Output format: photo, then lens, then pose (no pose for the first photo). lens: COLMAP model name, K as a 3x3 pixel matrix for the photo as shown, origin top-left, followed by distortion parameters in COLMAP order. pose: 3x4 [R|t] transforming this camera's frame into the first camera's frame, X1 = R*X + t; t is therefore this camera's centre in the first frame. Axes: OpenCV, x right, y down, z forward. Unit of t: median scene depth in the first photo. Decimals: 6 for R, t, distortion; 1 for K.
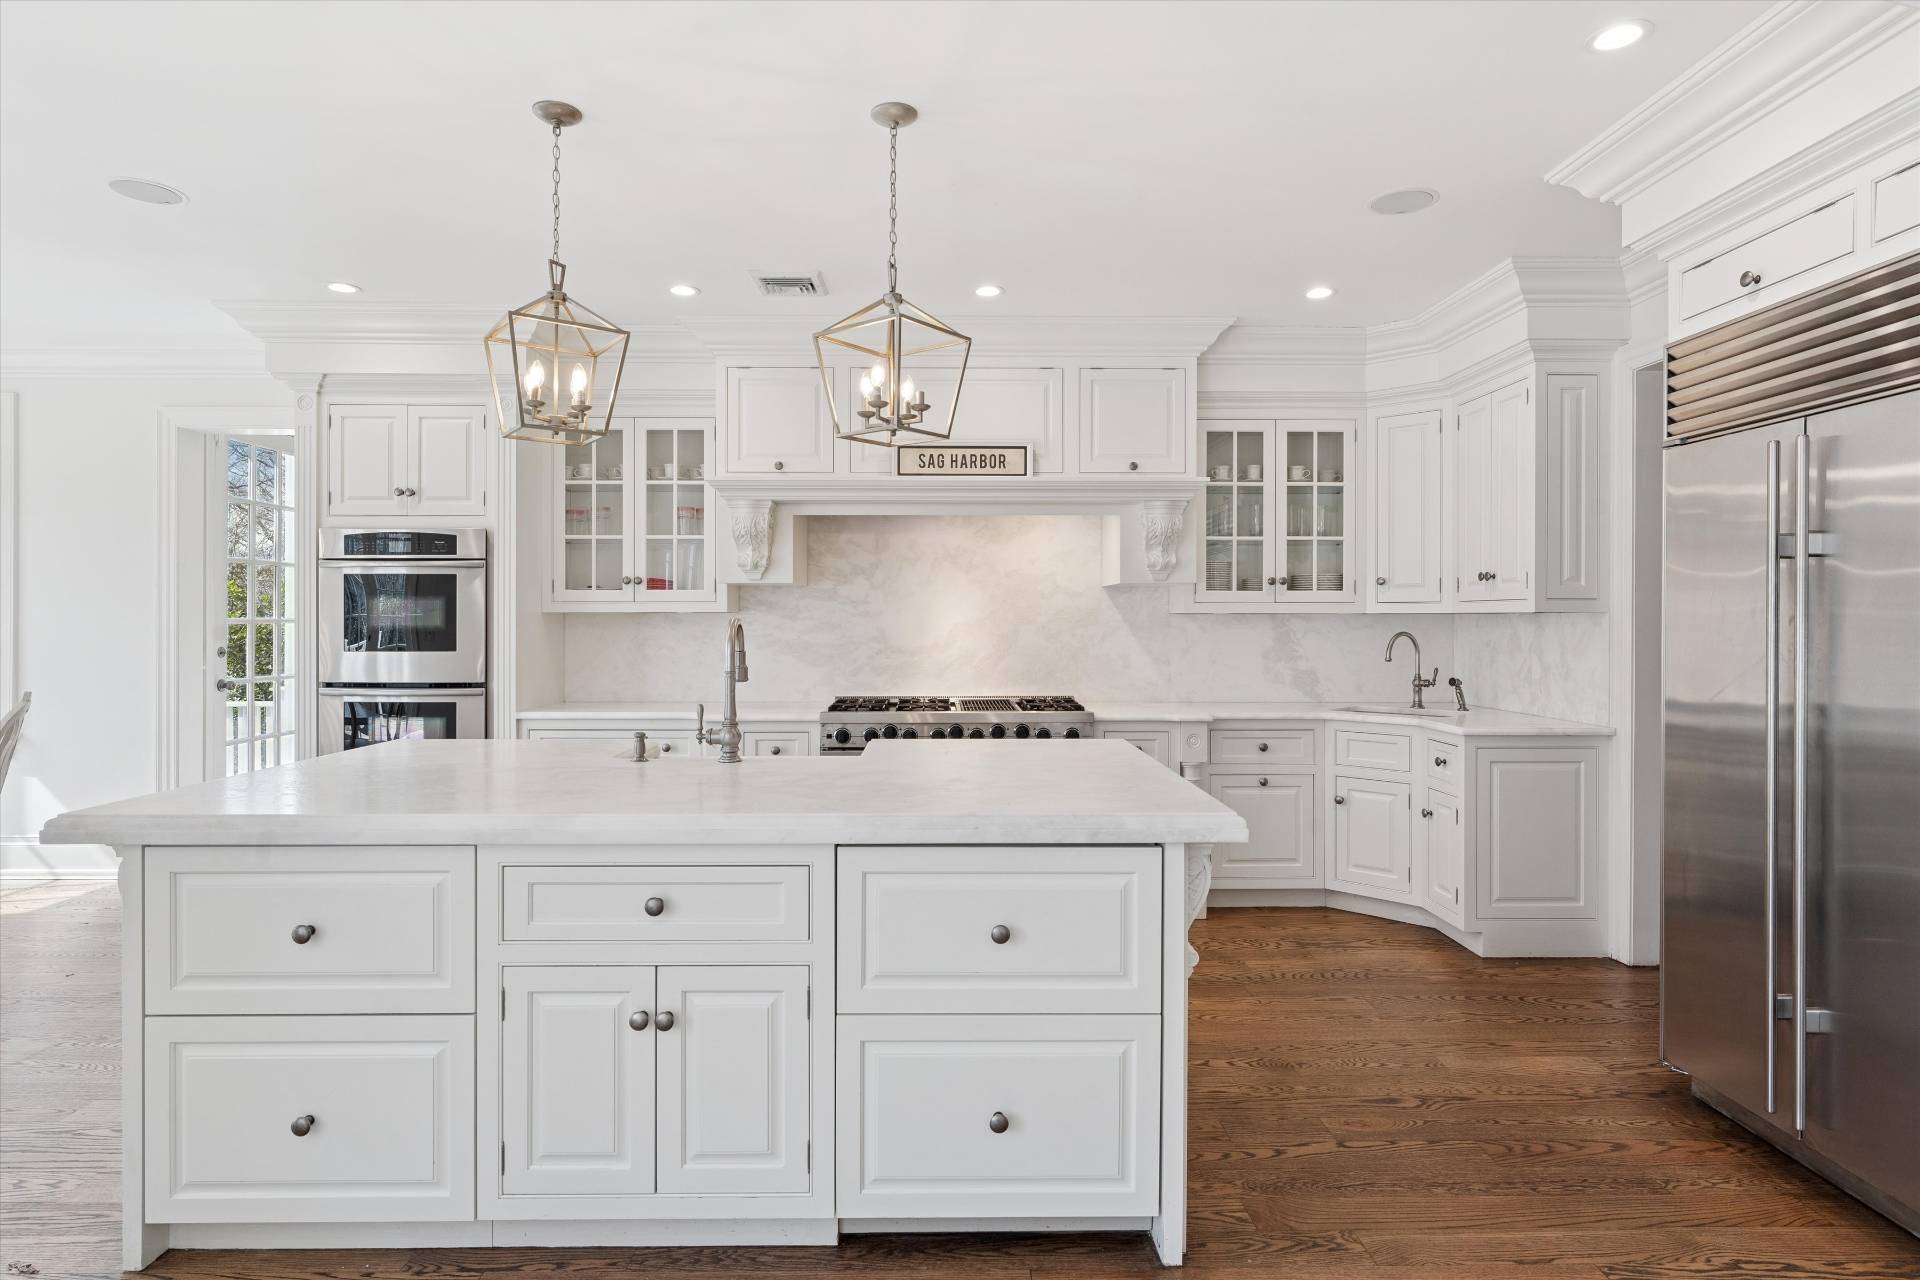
lens RADIAL K [[1016.8, 0, 944.0], [0, 1016.8, 622.7], [0, 0, 1]] dist [-0.002231, -0.001709]
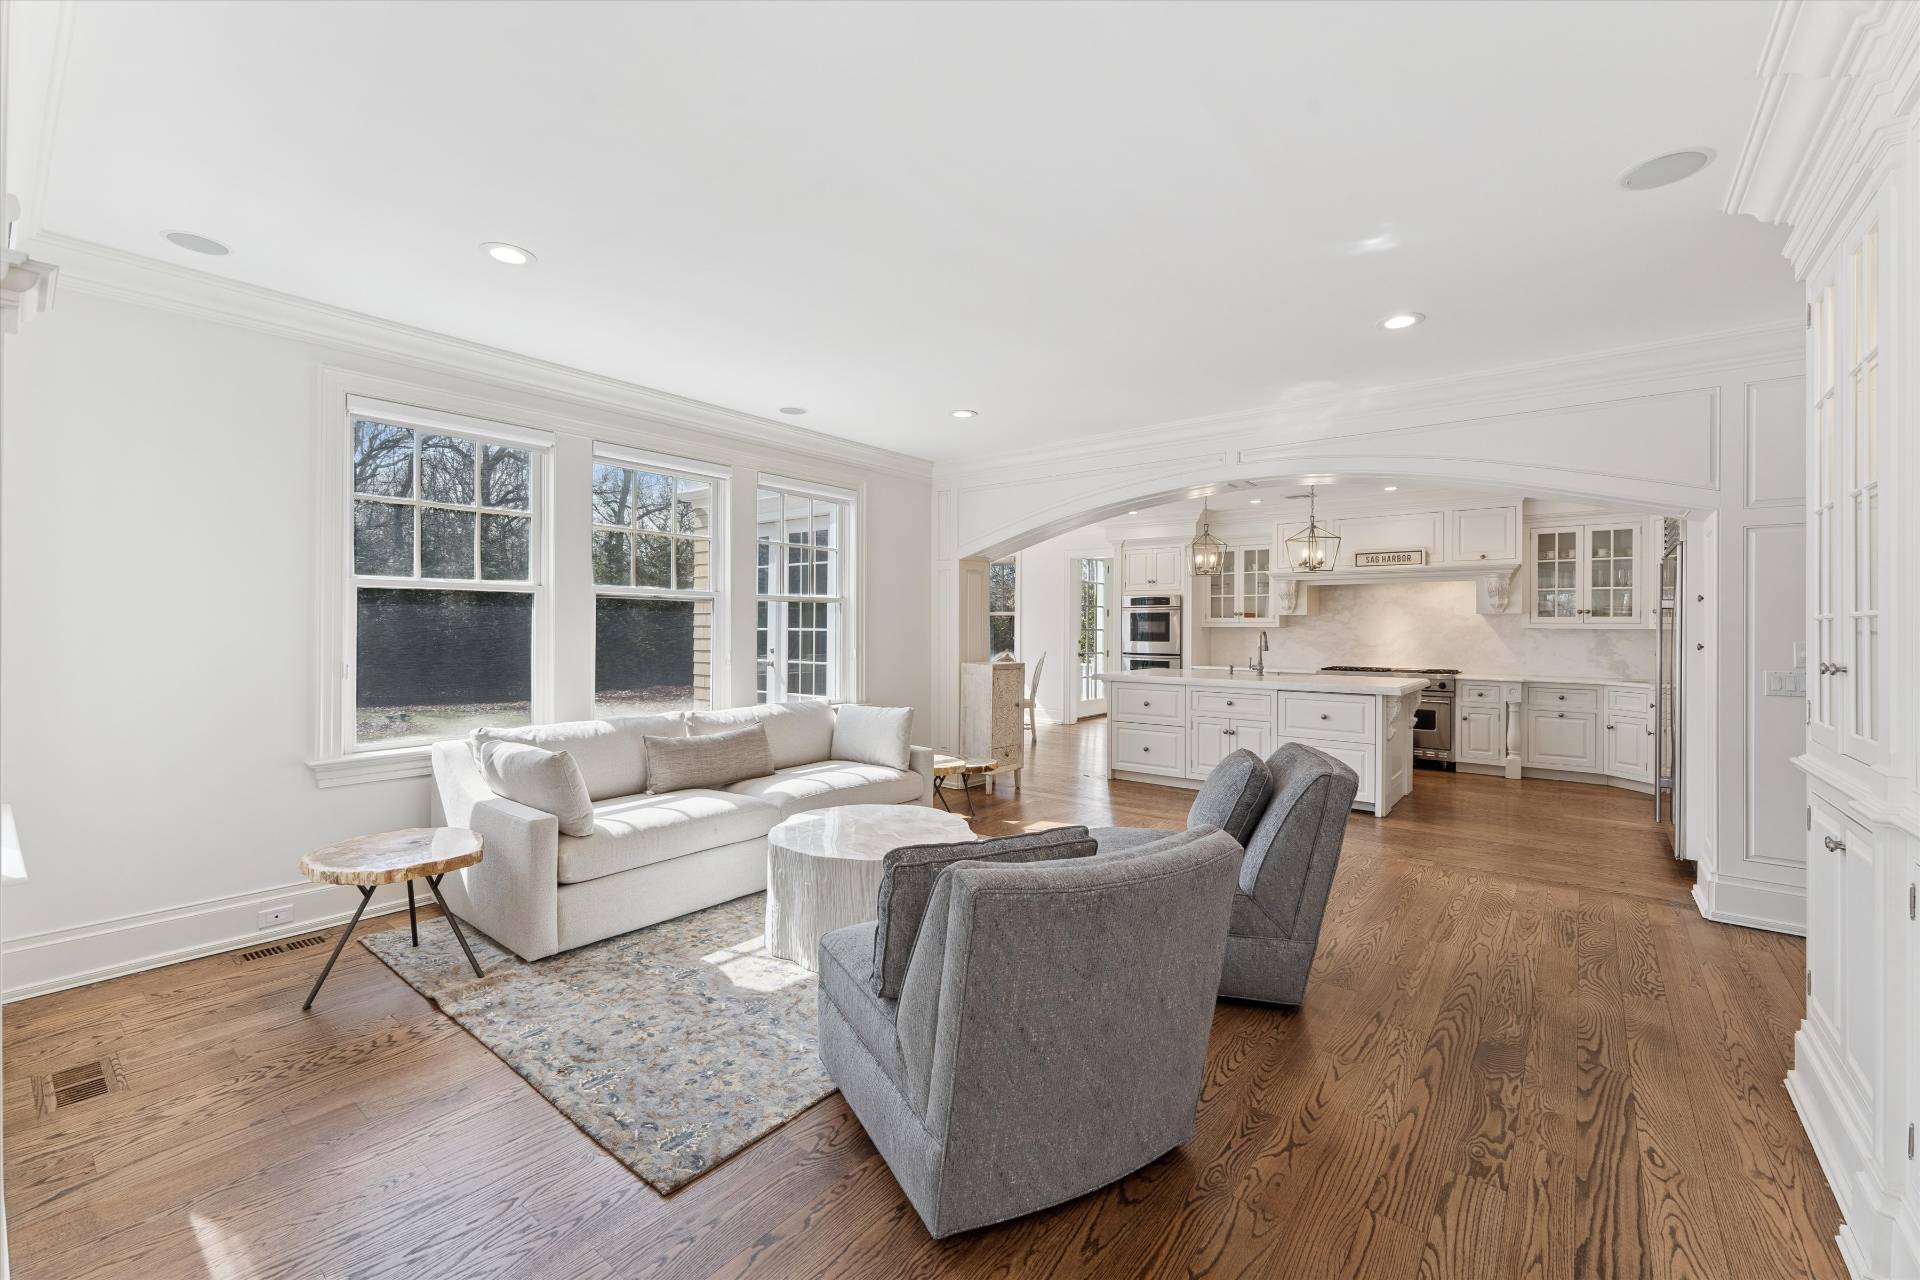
lens RADIAL K [[781.8, 0, 947.8], [0, 781.8, 626.6], [0, 0, 1]] dist [-0.000027, 0.000132]
pose [[0.771946, 0.003568, -0.635678, 0.359756], [-0.007371, 0.999967, -0.003338, -0.000113], [0.635646, 0.007262, 0.771947, -0.917685]]
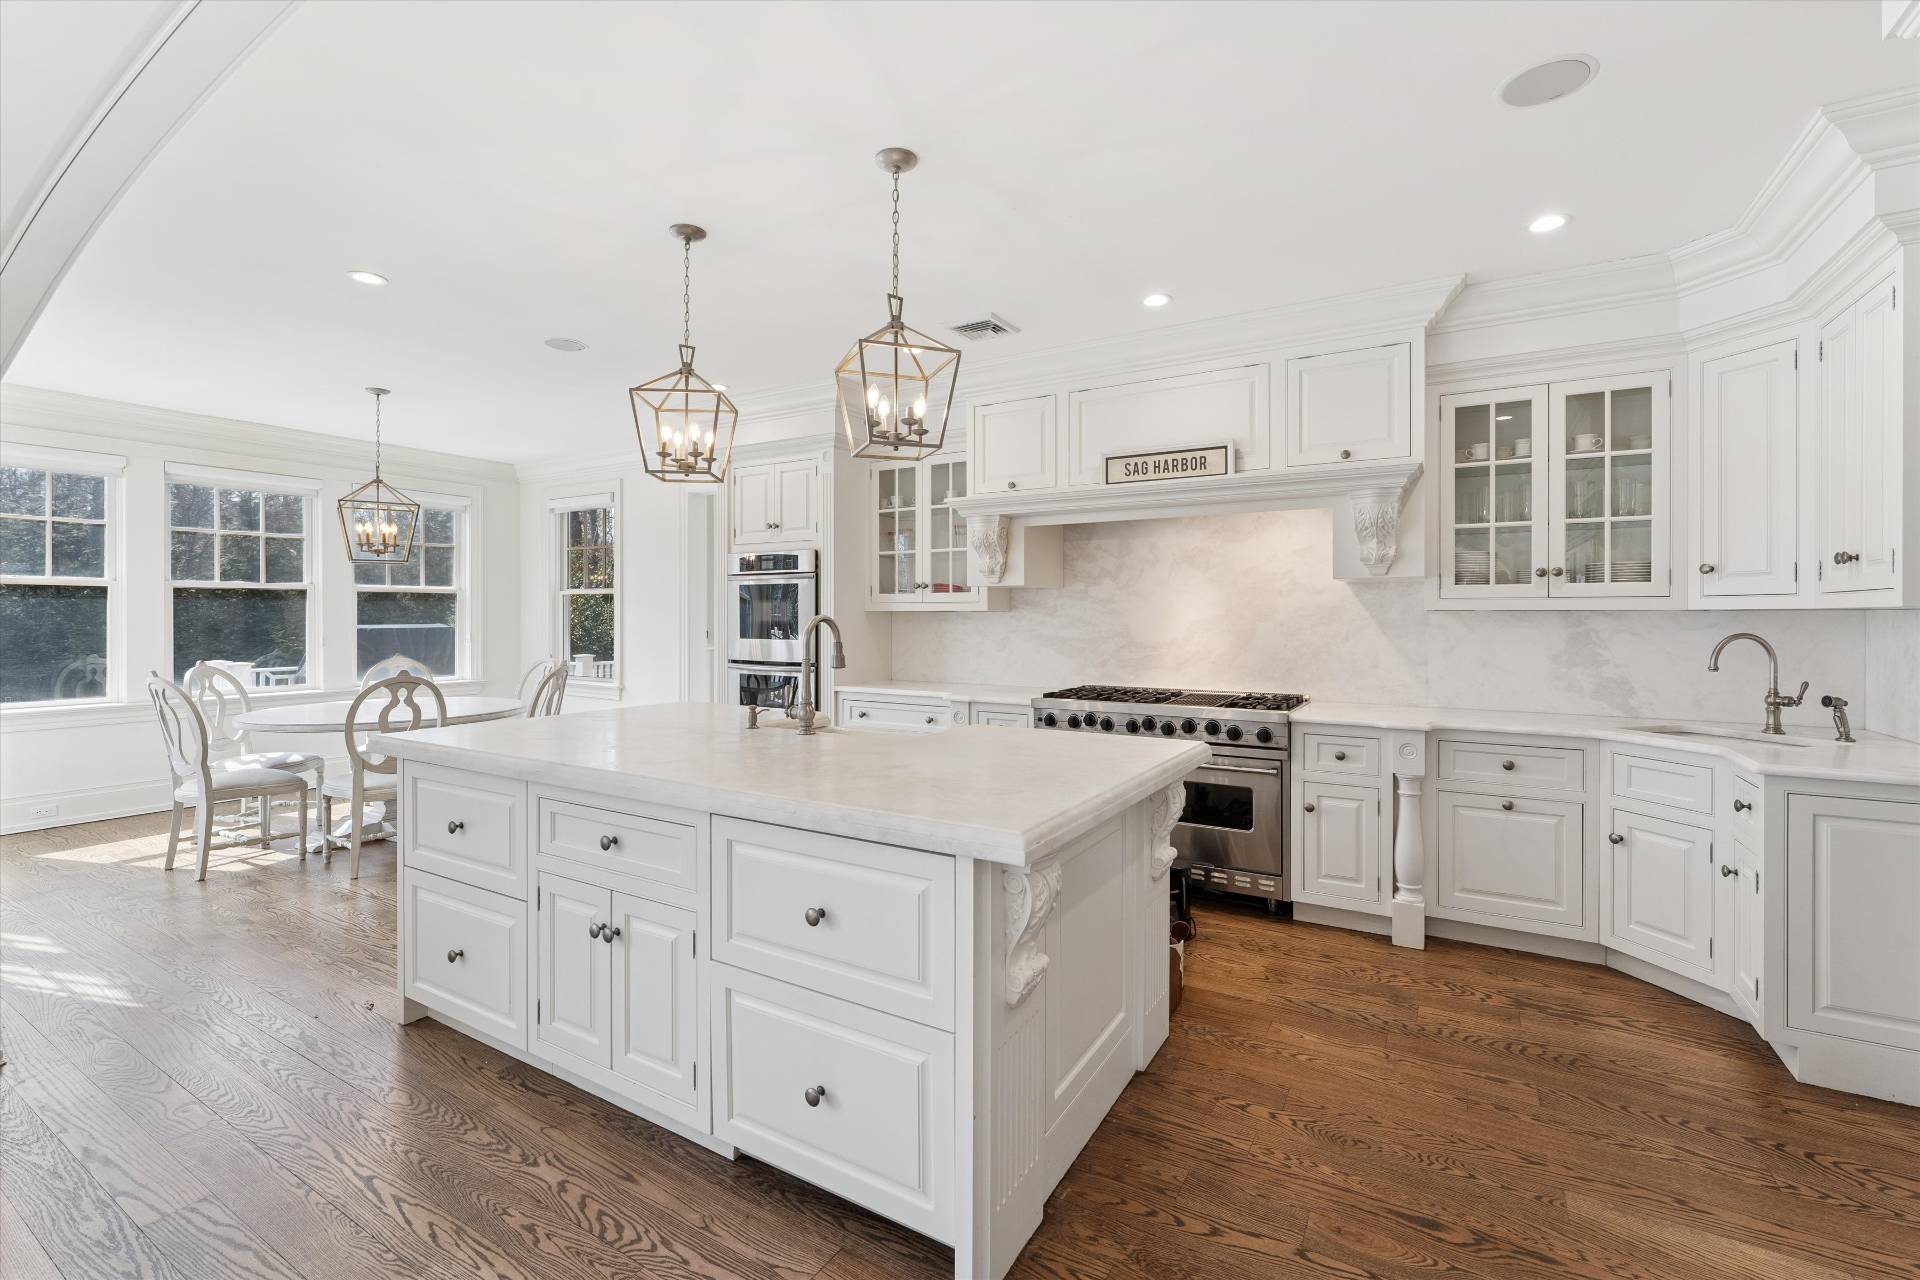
lens RADIAL K [[827.1, 0, 954.9], [0, 827.1, 618.8], [0, 0, 1]] dist [-0.004224, -0.000050]
pose [[0.852036, 0.002081, -0.523479, 0.281405], [-0.002507, 0.999997, -0.000106, -0.000430], [0.523477, 0.001403, 0.852039, 0.157613]]
